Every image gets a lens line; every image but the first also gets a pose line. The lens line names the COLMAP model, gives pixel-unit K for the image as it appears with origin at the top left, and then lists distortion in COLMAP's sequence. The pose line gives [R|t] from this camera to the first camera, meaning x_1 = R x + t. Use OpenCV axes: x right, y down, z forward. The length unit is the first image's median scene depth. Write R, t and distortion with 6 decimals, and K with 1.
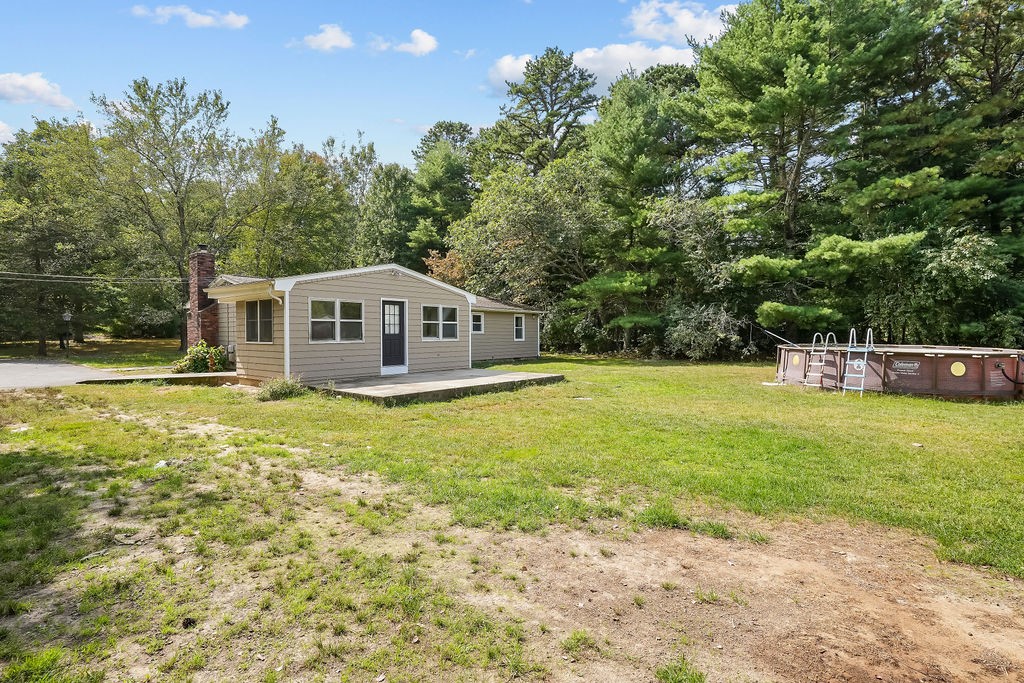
lens RADIAL K [[497.6, 0, 513.9], [0, 497.6, 338.6], [0, 0, 1]] dist [-0.005149, 0.002458]
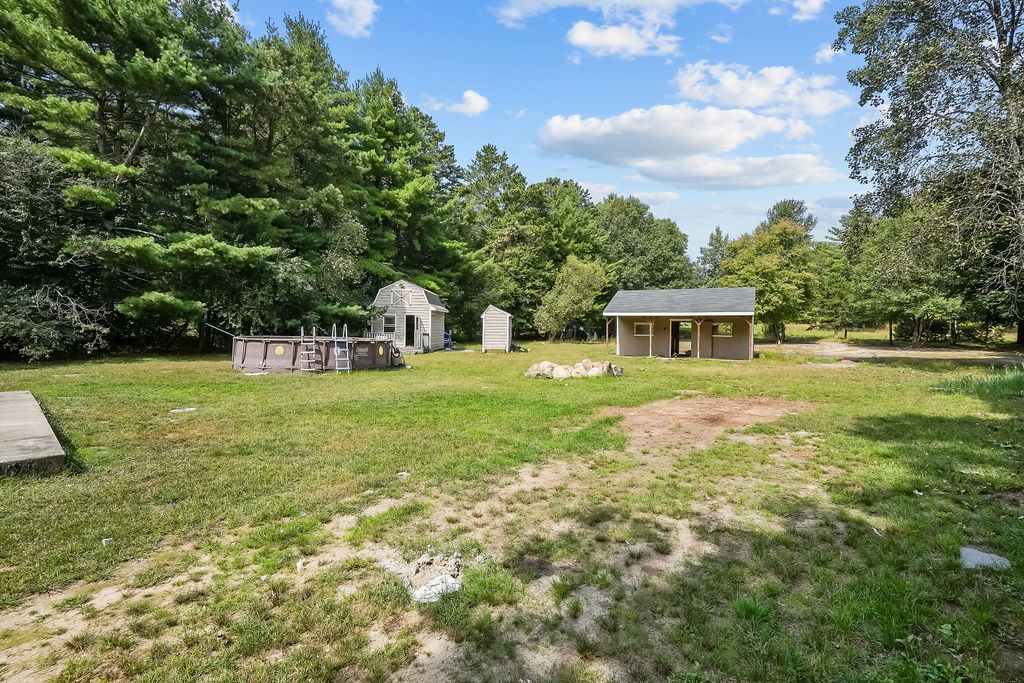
lens RADIAL K [[497.6, 0, 515.3], [0, 497.6, 336.4], [0, 0, 1]] dist [-0.005149, 0.002458]
pose [[0.039000, -0.013074, 0.999154, -0.459429], [-0.003581, 0.999906, 0.013223, -0.005002], [-0.999233, -0.004094, 0.038949, 0.338459]]
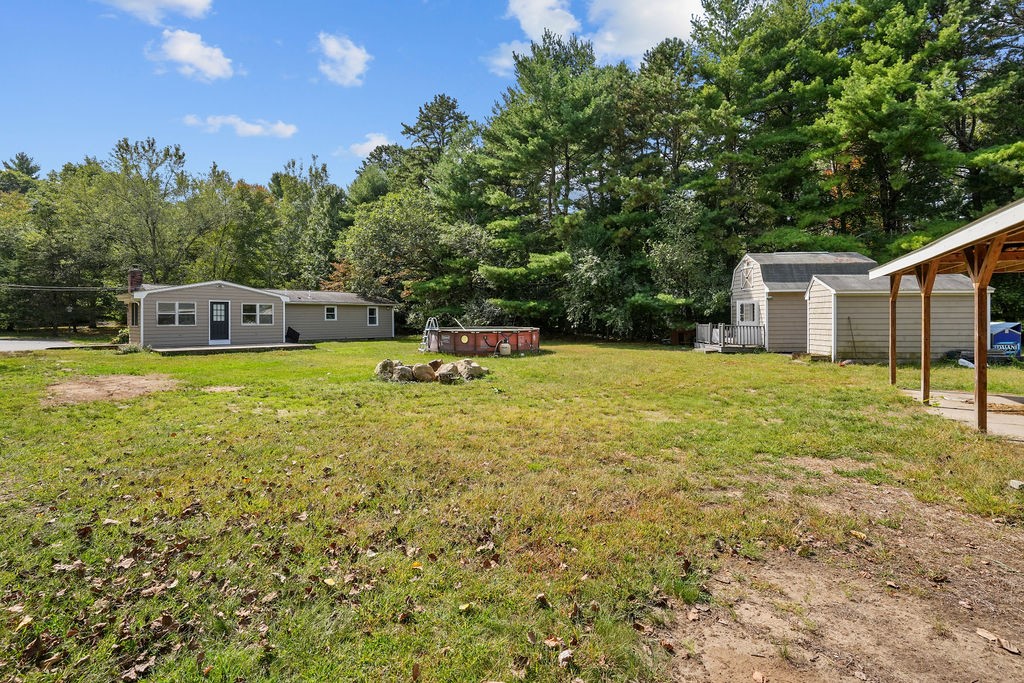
lens RADIAL K [[497.6, 0, 501.9], [0, 497.6, 318.7], [0, 0, 1]] dist [-0.005149, 0.002458]
pose [[0.996718, -0.002967, -0.080902, 0.794395], [0.001978, 0.999922, -0.012300, 0.004525], [0.080932, 0.012100, 0.996646, -0.573203]]
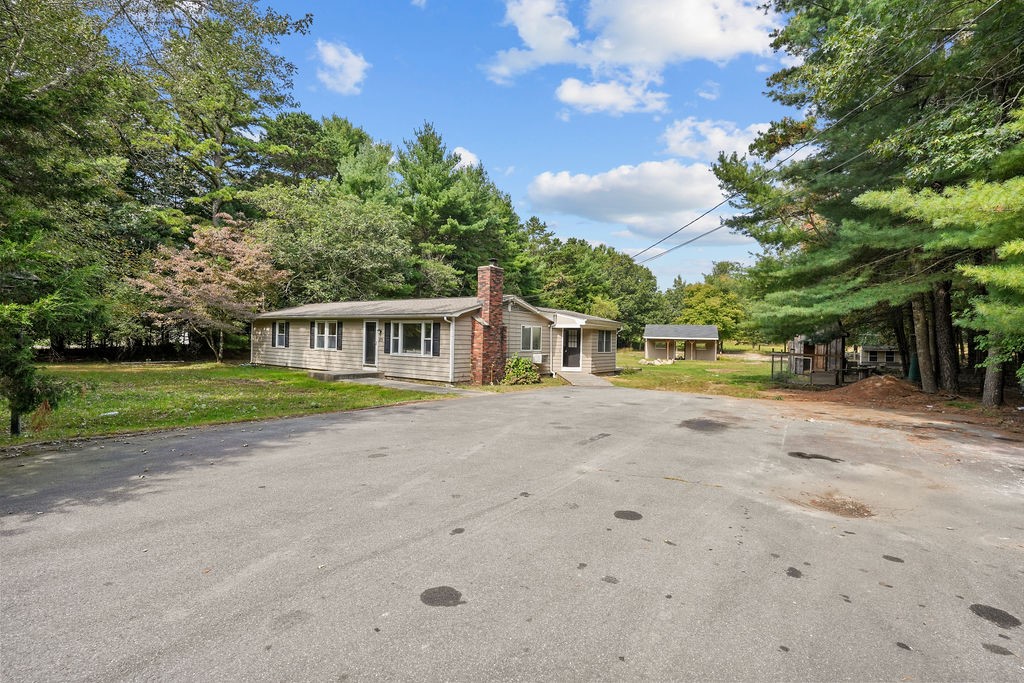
lens RADIAL K [[497.6, 0, 517.2], [0, 497.6, 339.3], [0, 0, 1]] dist [-0.005149, 0.002458]
pose [[-0.093902, -0.001321, 0.995581, -1.952769], [-0.014665, 0.999892, -0.000057, -0.036094], [-0.995473, -0.014606, -0.093911, 1.243855]]
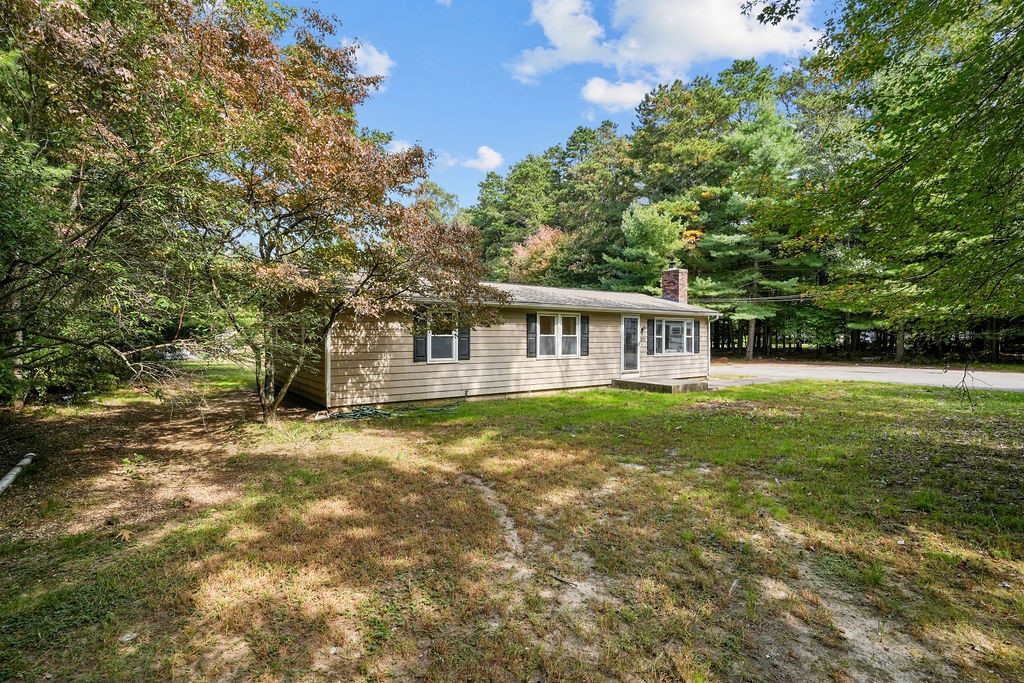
lens RADIAL K [[497.6, 0, 513.4], [0, 497.6, 339.6], [0, 0, 1]] dist [-0.005149, 0.002458]
pose [[-0.976840, 0.000753, 0.213970, -0.630772], [0.003865, 0.999893, 0.014127, -0.045153], [-0.213937, 0.014627, -0.976738, 2.552990]]
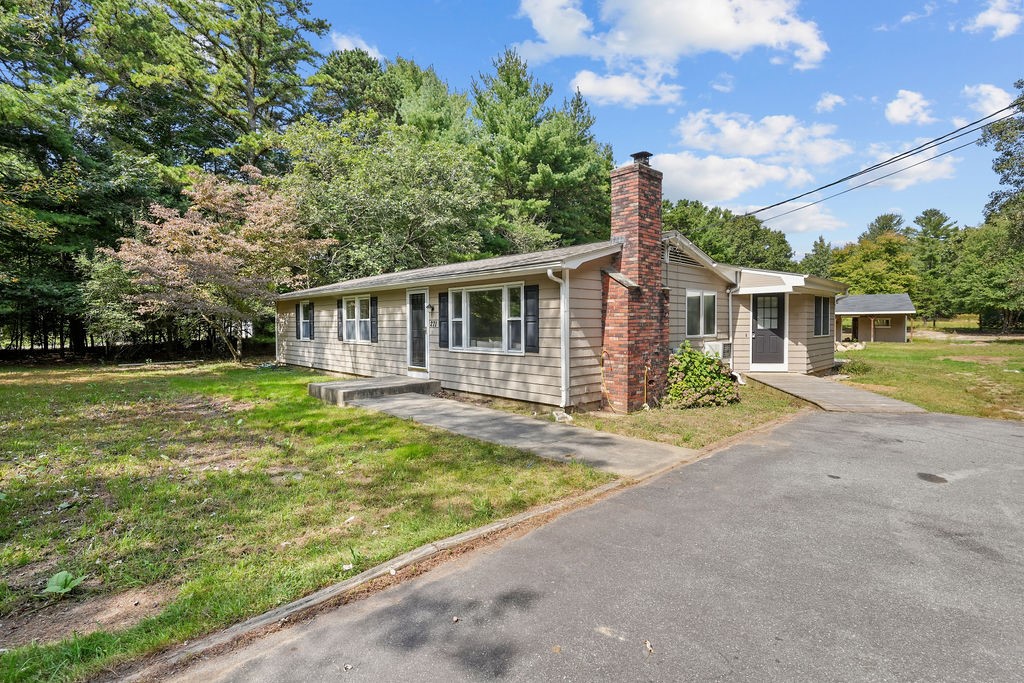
lens RADIAL K [[497.6, 0, 511.9], [0, 497.6, 337.8], [0, 0, 1]] dist [-0.005149, 0.002458]
pose [[0.095220, -0.028295, 0.995054, -1.365711], [0.014167, 0.999533, 0.027067, -0.027466], [-0.995355, 0.011520, 0.095576, 1.289757]]
